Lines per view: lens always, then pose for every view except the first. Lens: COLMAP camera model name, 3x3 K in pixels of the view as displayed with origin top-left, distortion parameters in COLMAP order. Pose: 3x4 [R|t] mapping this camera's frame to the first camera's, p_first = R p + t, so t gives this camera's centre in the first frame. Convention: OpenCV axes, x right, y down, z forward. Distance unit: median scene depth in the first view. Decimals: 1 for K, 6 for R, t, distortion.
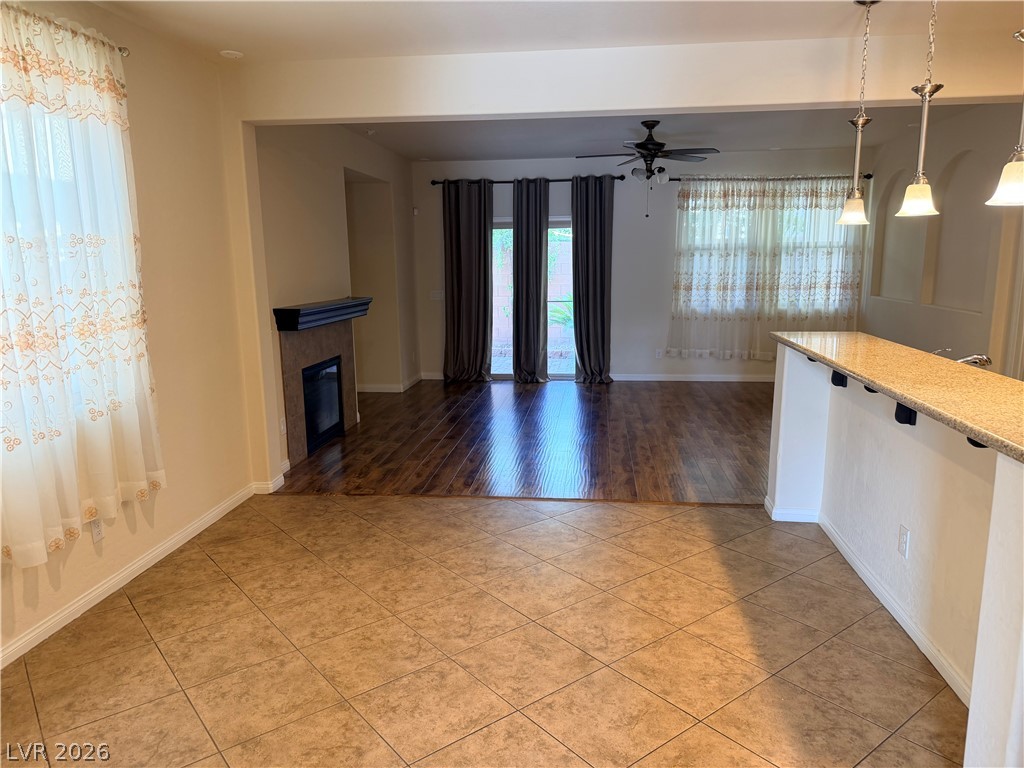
lens RADIAL K [[715.5, 0, 513.5], [0, 715.5, 389.9], [0, 0, 1]] dist [0.042236, -0.010934]
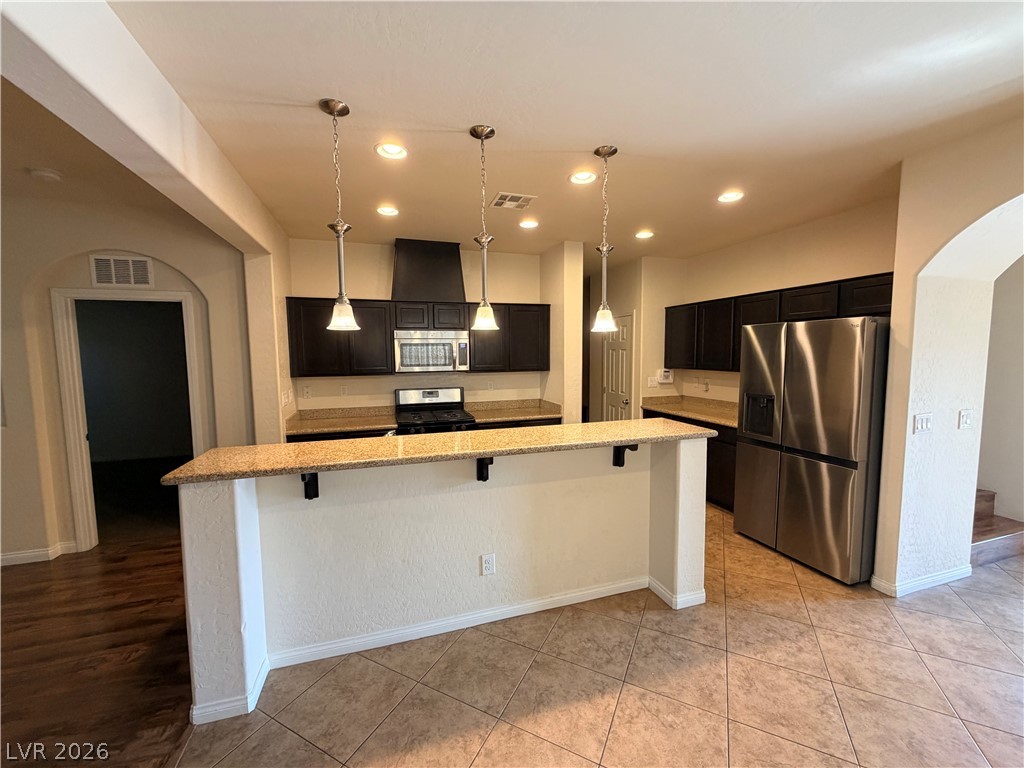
lens RADIAL K [[410.4, 0, 513.5], [0, 410.4, 386.5], [0, 0, 1]] dist [0.000405, -0.001037]
pose [[-0.412723, -0.064081, 0.908600, -0.056597], [0.184762, 0.970895, 0.152401, -0.079661], [-0.891921, 0.230774, -0.388871, 0.421279]]
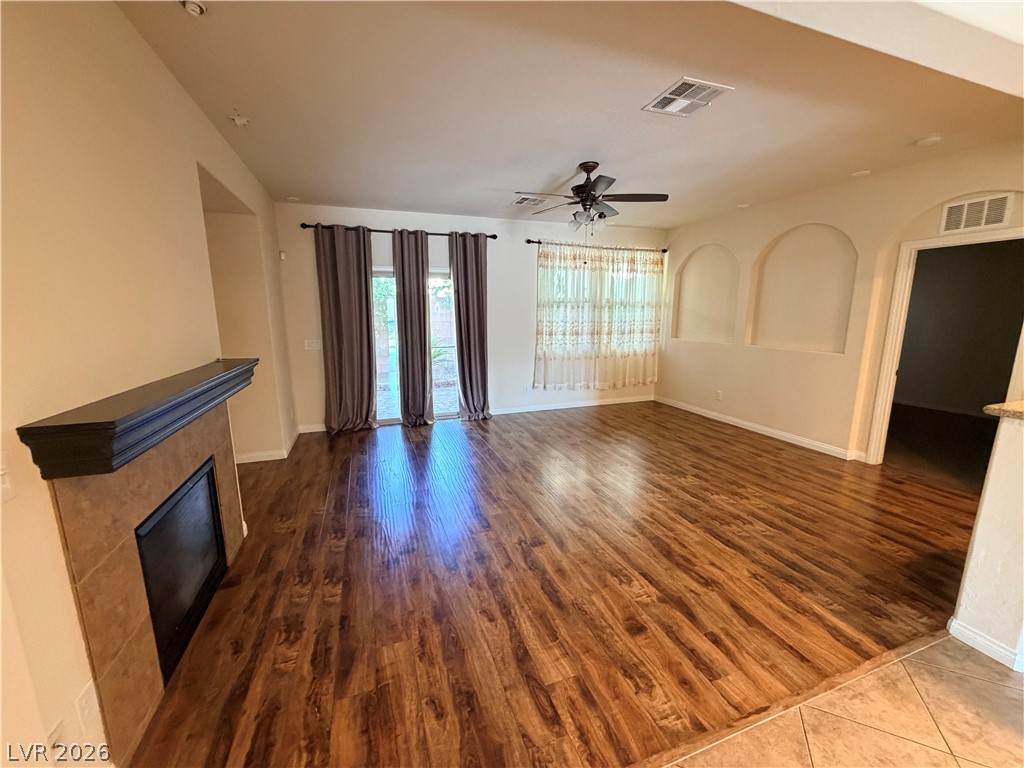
lens RADIAL K [[410.4, 0, 513.4], [0, 410.4, 382.6], [0, 0, 1]] dist [0.000405, -0.001037]
pose [[0.896345, -0.069483, 0.437878, -0.119037], [0.074707, 0.997191, 0.005307, -0.070165], [-0.437017, 0.027955, 0.899019, 0.421416]]
